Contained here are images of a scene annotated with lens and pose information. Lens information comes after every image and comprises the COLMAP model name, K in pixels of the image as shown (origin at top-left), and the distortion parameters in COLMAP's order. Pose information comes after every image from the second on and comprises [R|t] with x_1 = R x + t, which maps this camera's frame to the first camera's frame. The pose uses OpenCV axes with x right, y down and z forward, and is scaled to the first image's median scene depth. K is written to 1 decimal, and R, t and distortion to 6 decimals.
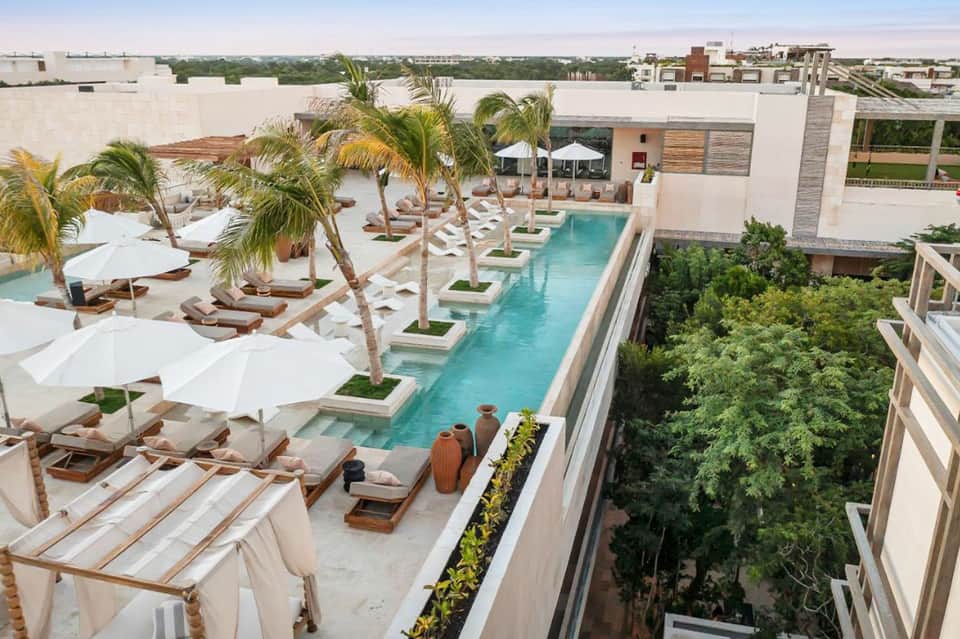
lens RADIAL K [[780.7, 0, 450.7], [0, 780.7, 318.1], [0, 0, 1]] dist [-0.037011, 0.011637]
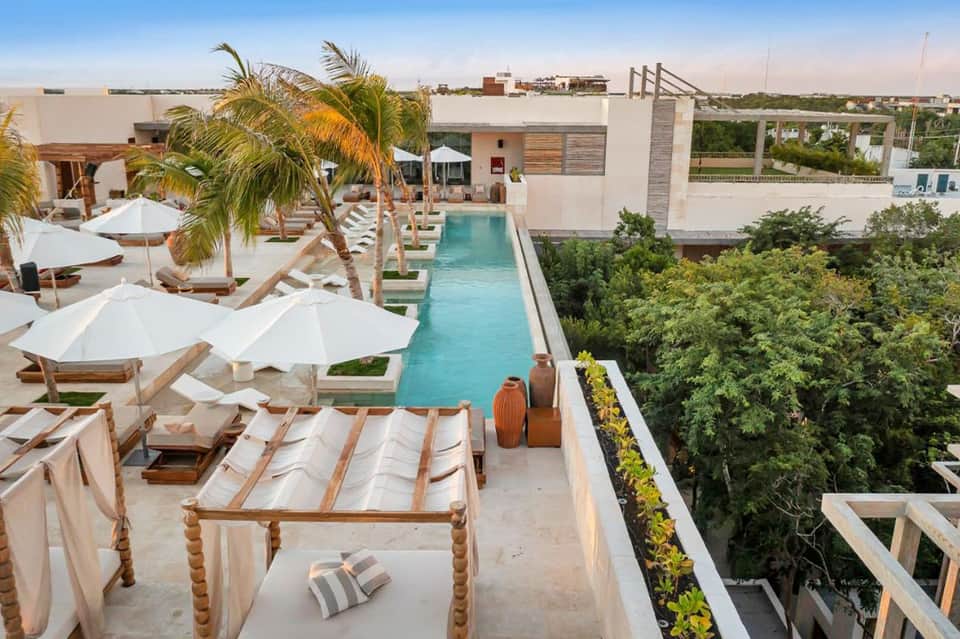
lens RADIAL K [[780.7, 0, 450.7], [0, 780.7, 318.1], [0, 0, 1]] dist [-0.037011, 0.011637]
pose [[0.964662, -0.064760, 0.255406, -0.113642], [0.075453, 0.996627, -0.032281, 0.033489], [-0.252454, 0.050412, 0.966295, 0.031804]]
